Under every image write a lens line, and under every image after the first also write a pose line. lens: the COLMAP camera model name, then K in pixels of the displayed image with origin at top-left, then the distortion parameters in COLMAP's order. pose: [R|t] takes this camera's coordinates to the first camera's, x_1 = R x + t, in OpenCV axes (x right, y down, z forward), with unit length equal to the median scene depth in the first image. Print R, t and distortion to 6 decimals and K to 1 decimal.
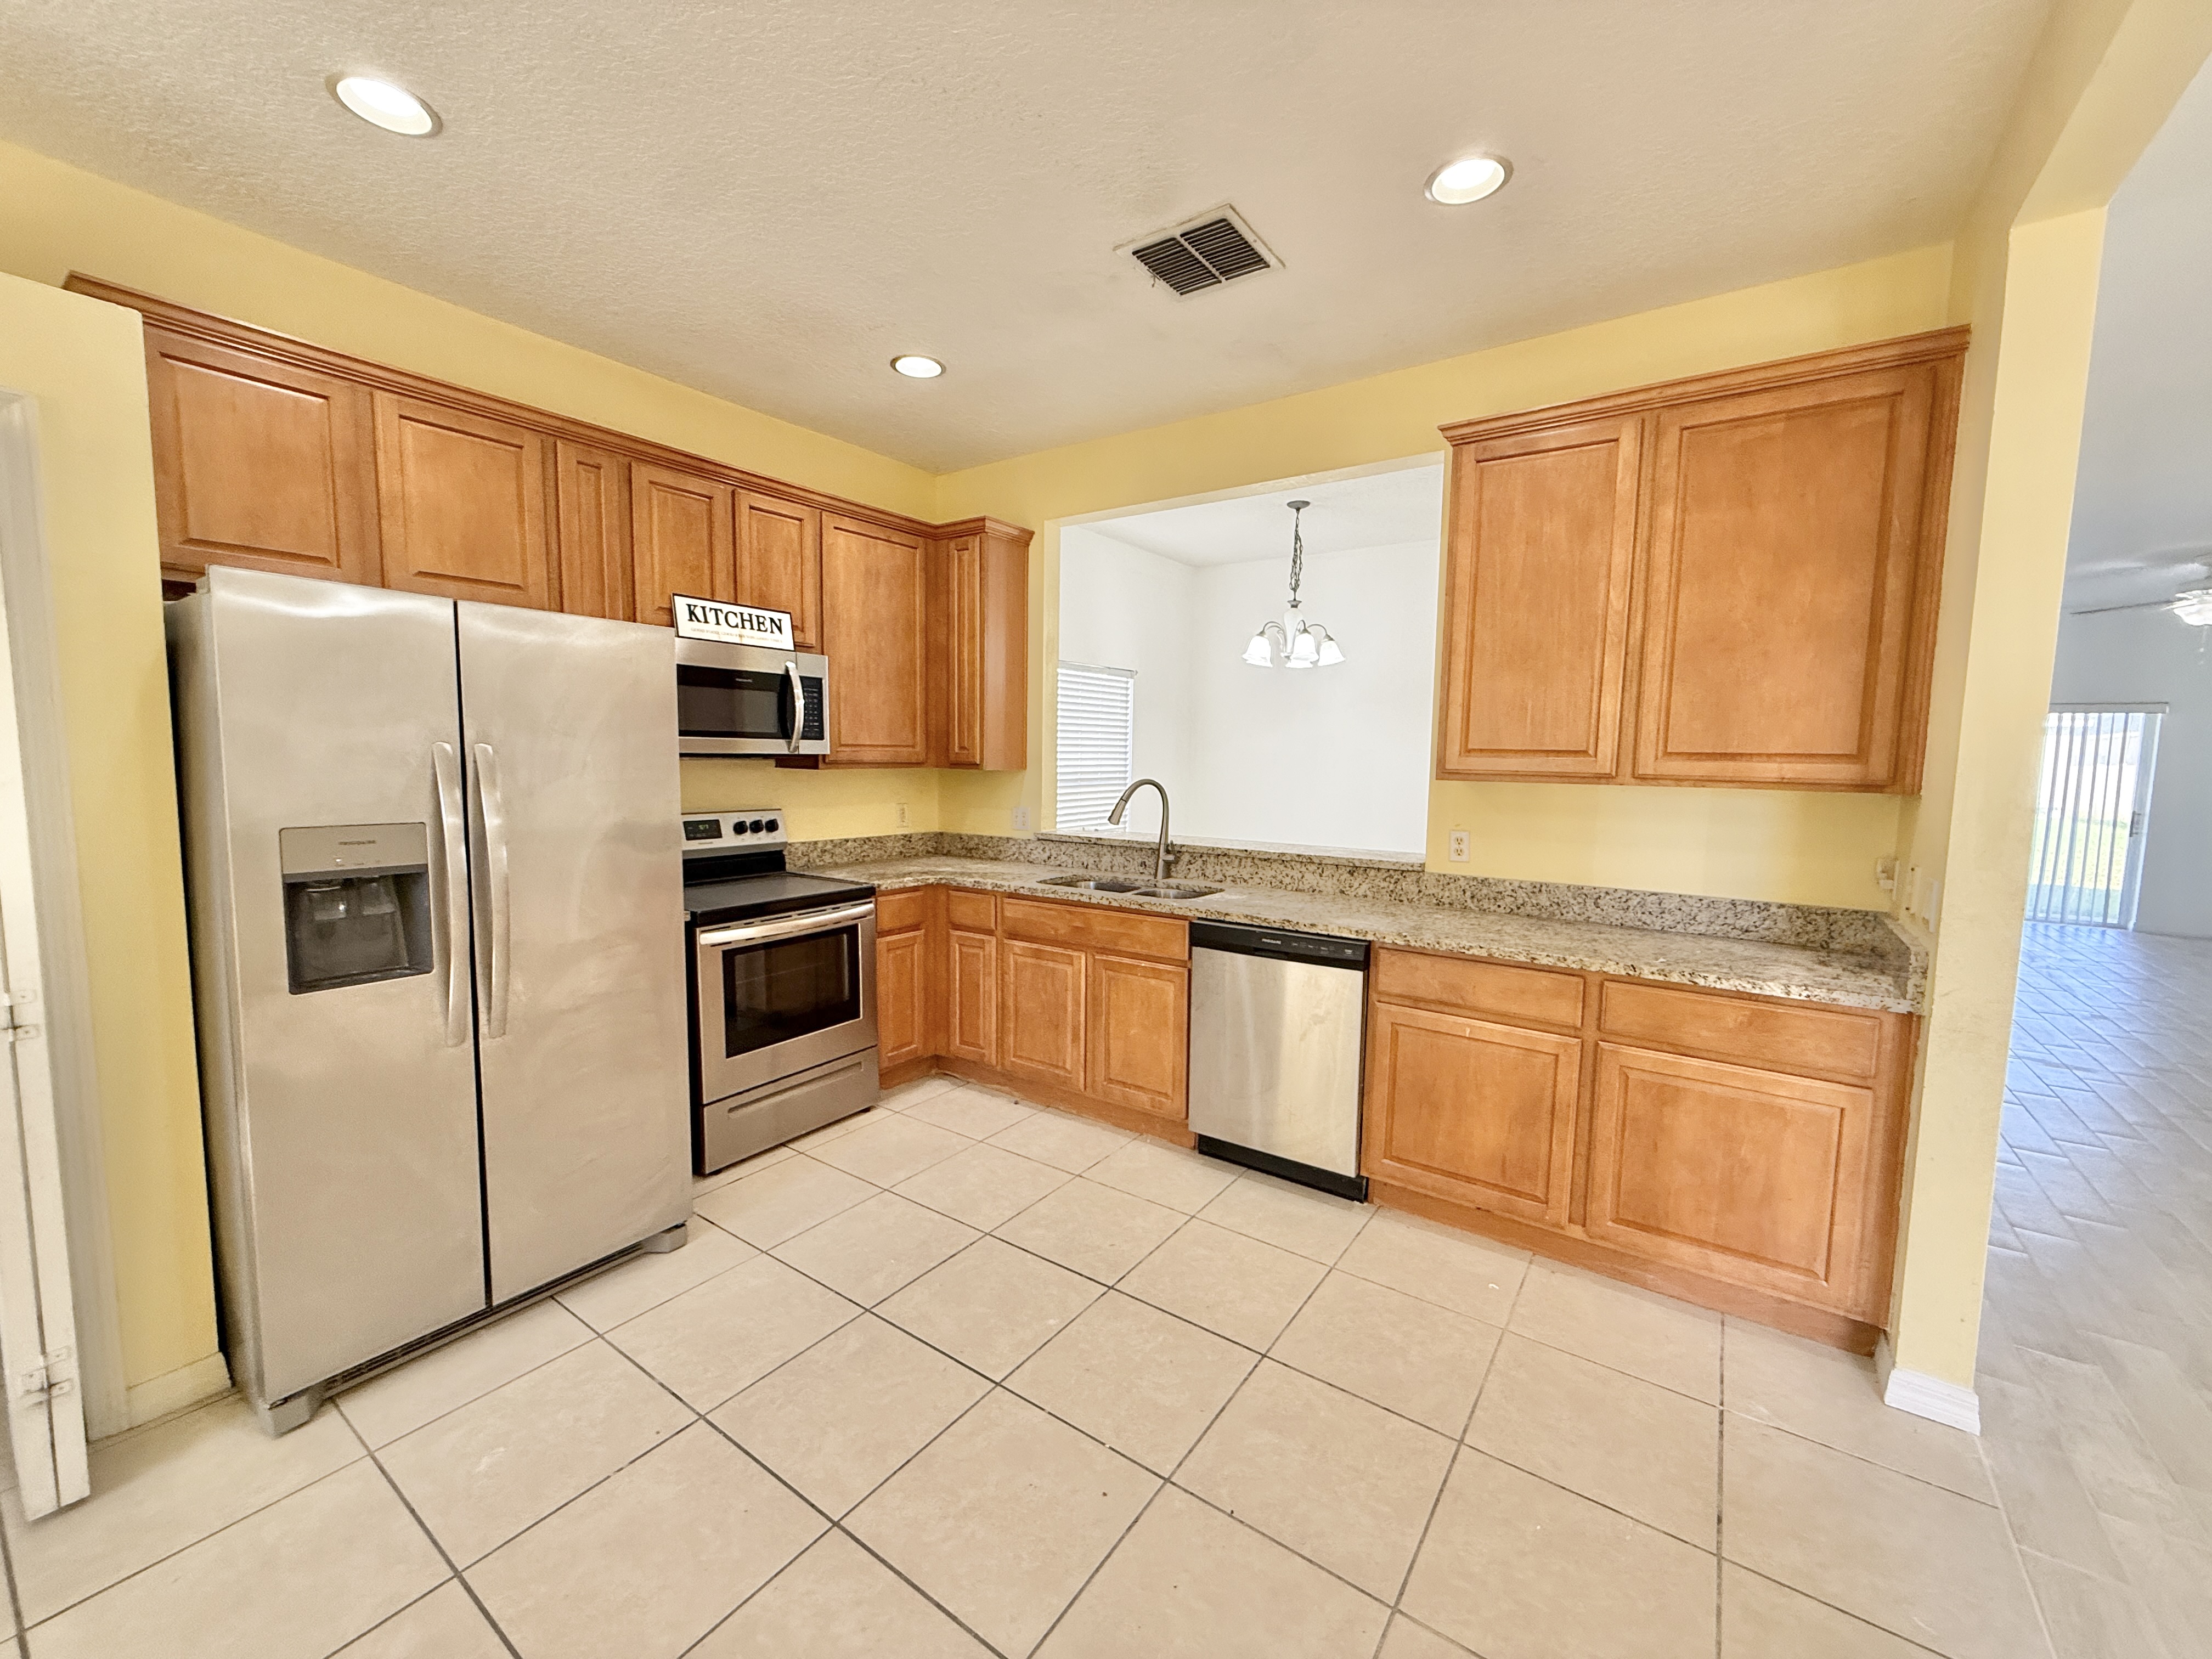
lens RADIAL K [[879.9, 0, 1103.4], [0, 879.9, 833.0], [0, 0, 1]] dist [0.001051, -0.000306]
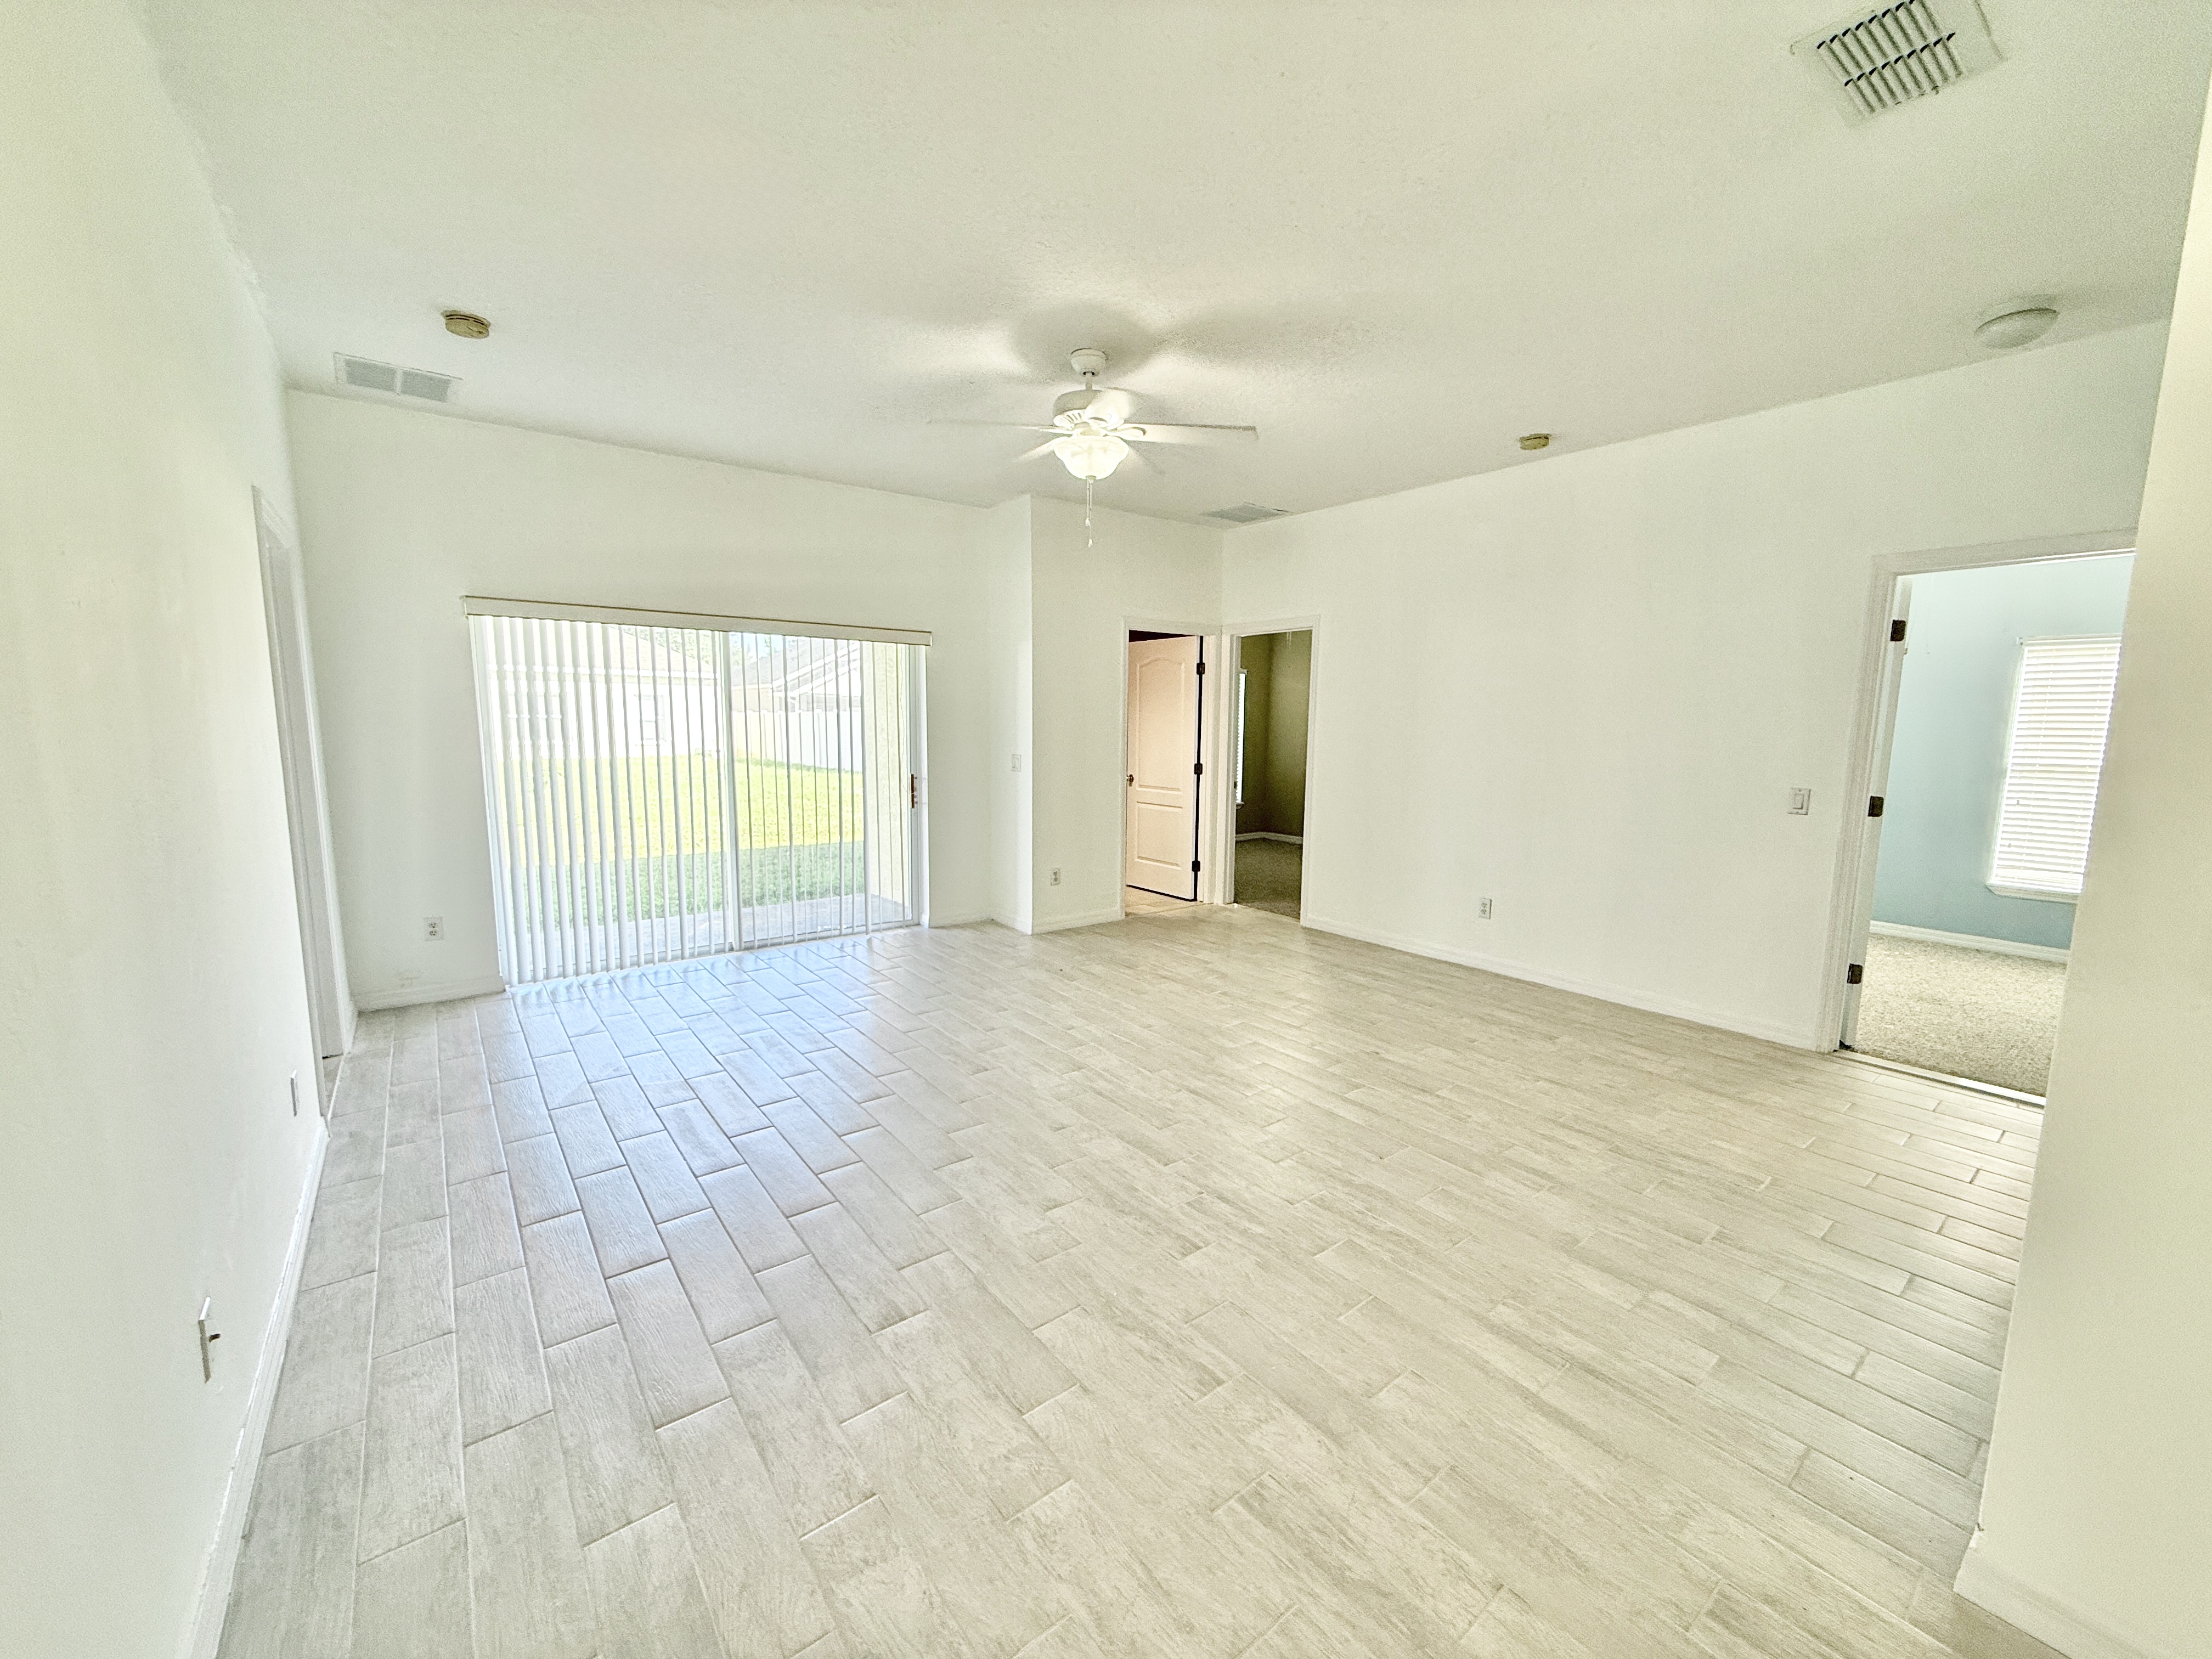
lens RADIAL K [[868.7, 0, 1106.0], [0, 868.7, 829.5], [0, 0, 1]] dist [0.001639, 0.000068]
pose [[0.301209, -0.131785, 0.944408, 1.233905], [0.080636, 0.990377, 0.112482, -0.121725], [-0.950143, 0.042272, 0.308937, 1.512544]]
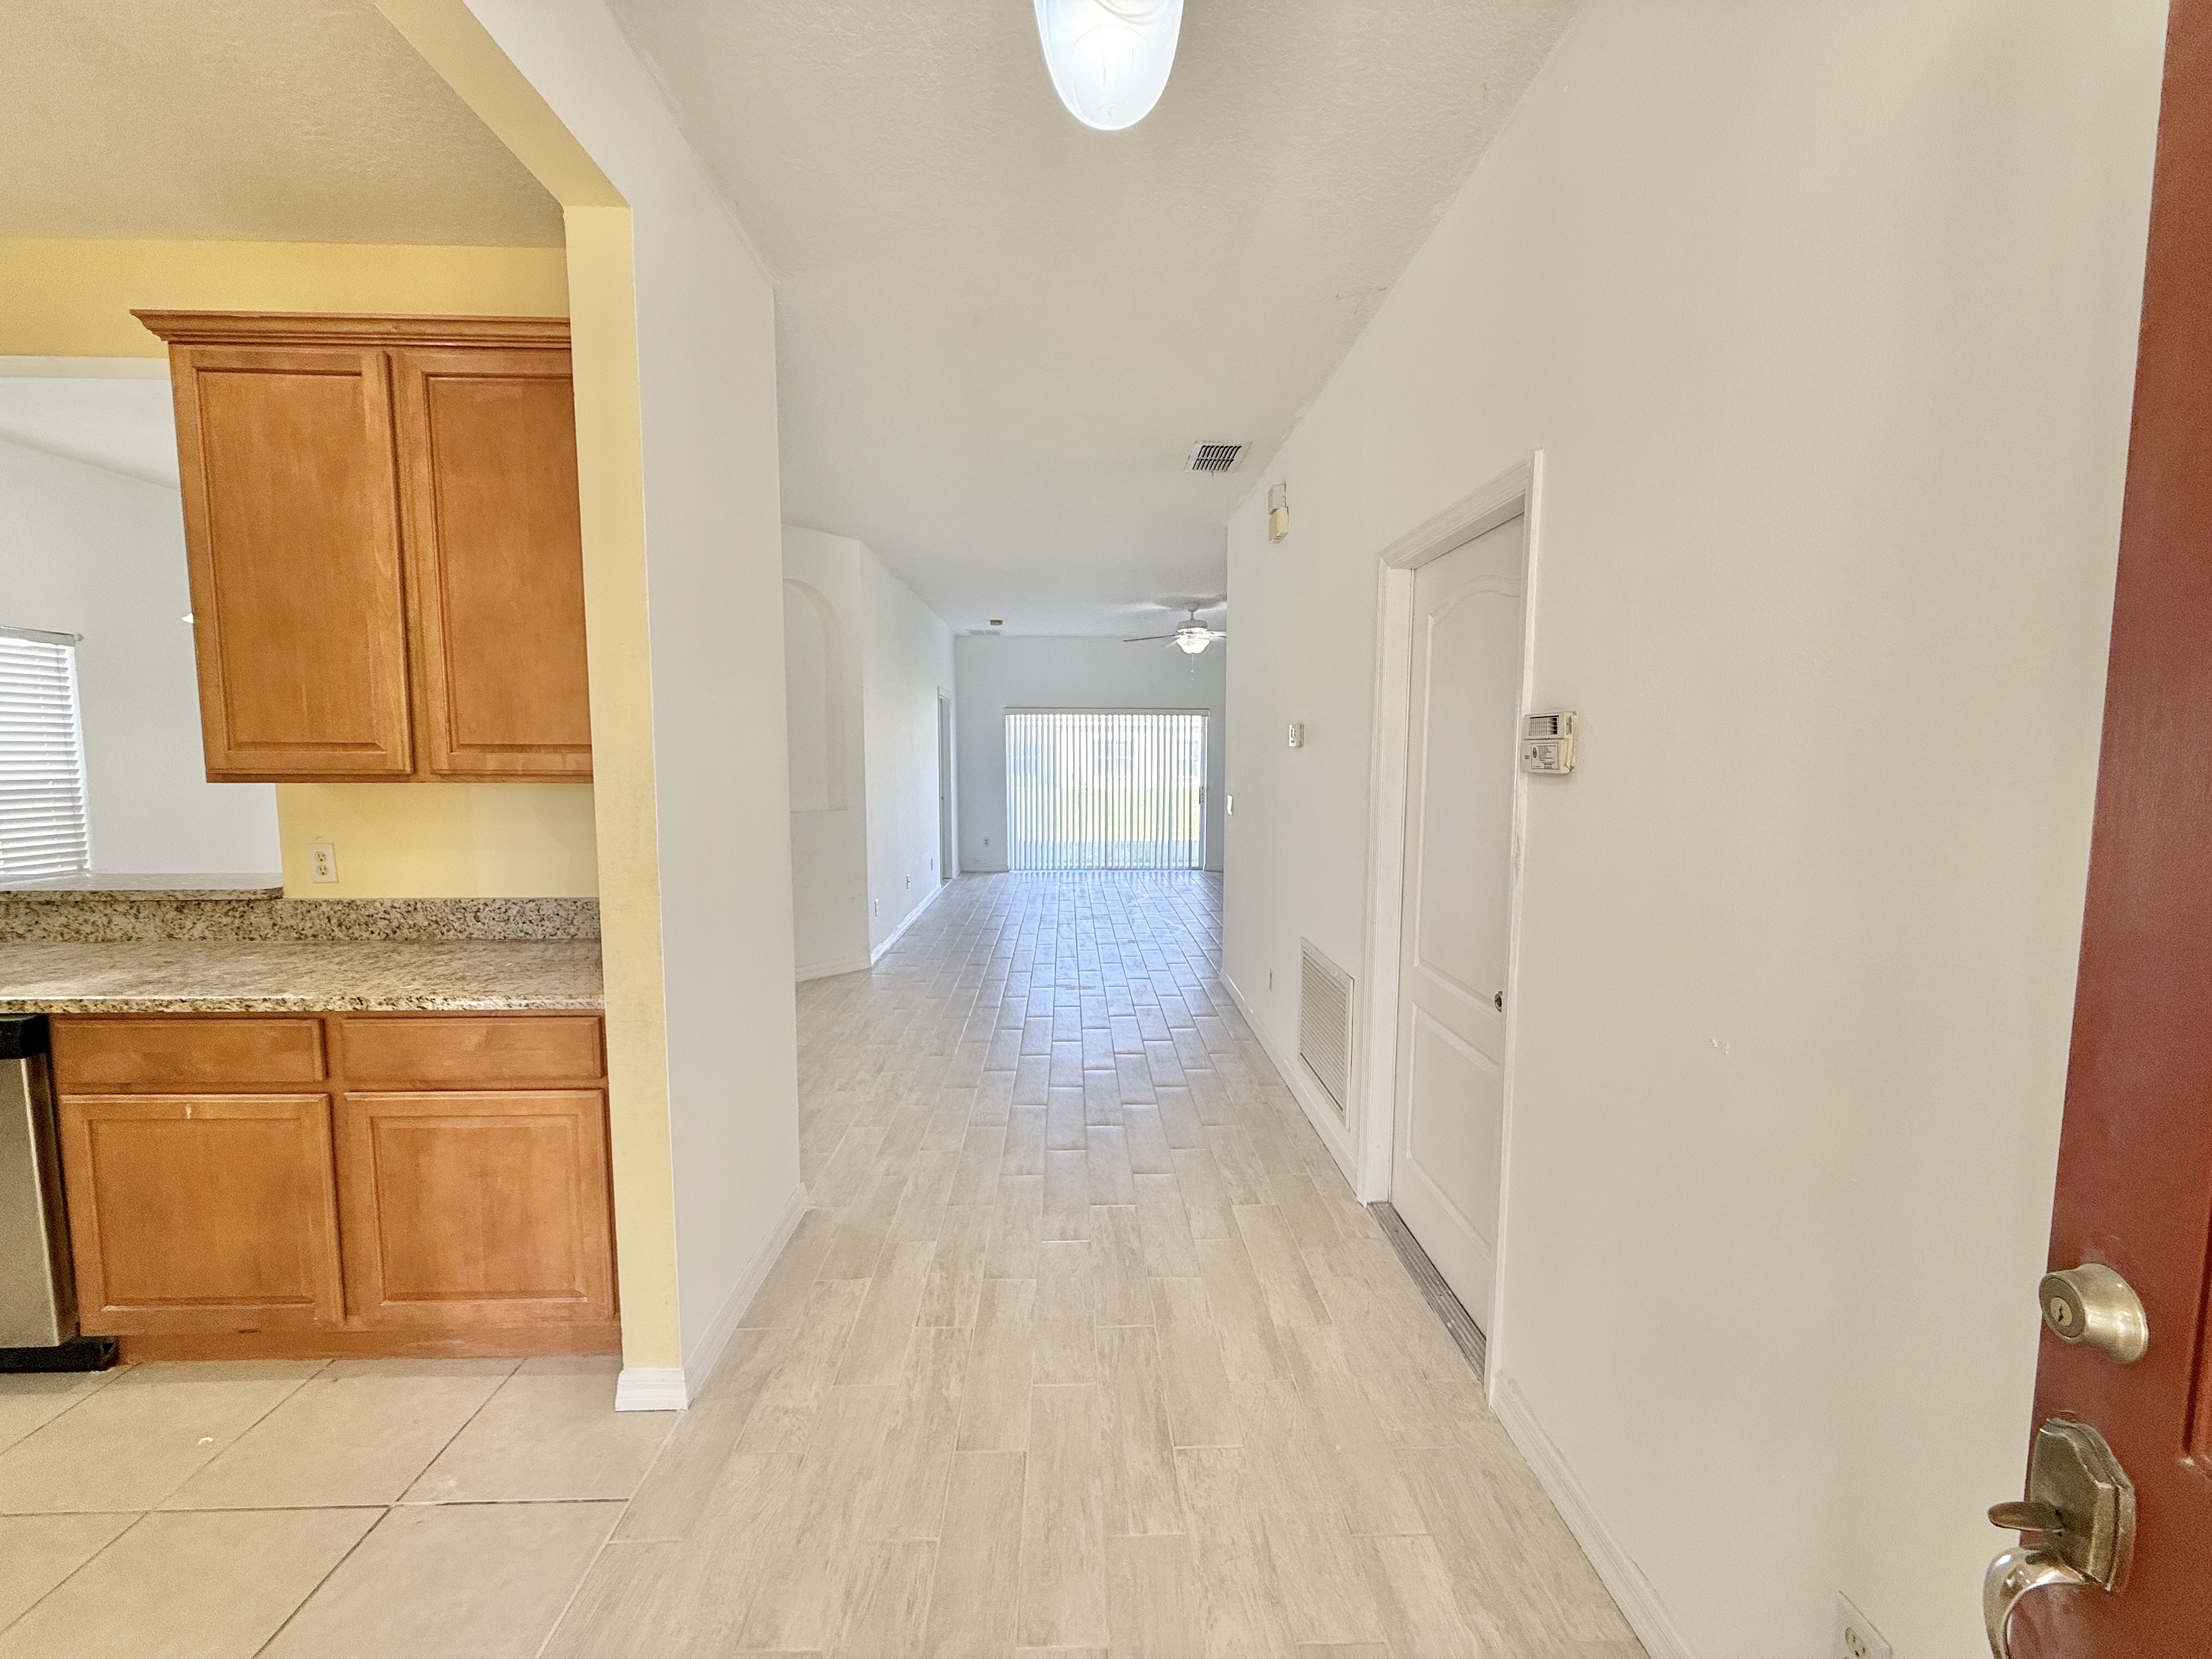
lens RADIAL K [[879.9, 0, 1103.4], [0, 879.9, 833.0], [0, 0, 1]] dist [0.001051, -0.000306]
pose [[0.797844, -0.067272, 0.599098, 0.498369], [0.065181, 0.997555, 0.025210, 0.013653], [-0.599330, 0.018936, 0.800278, -0.074479]]
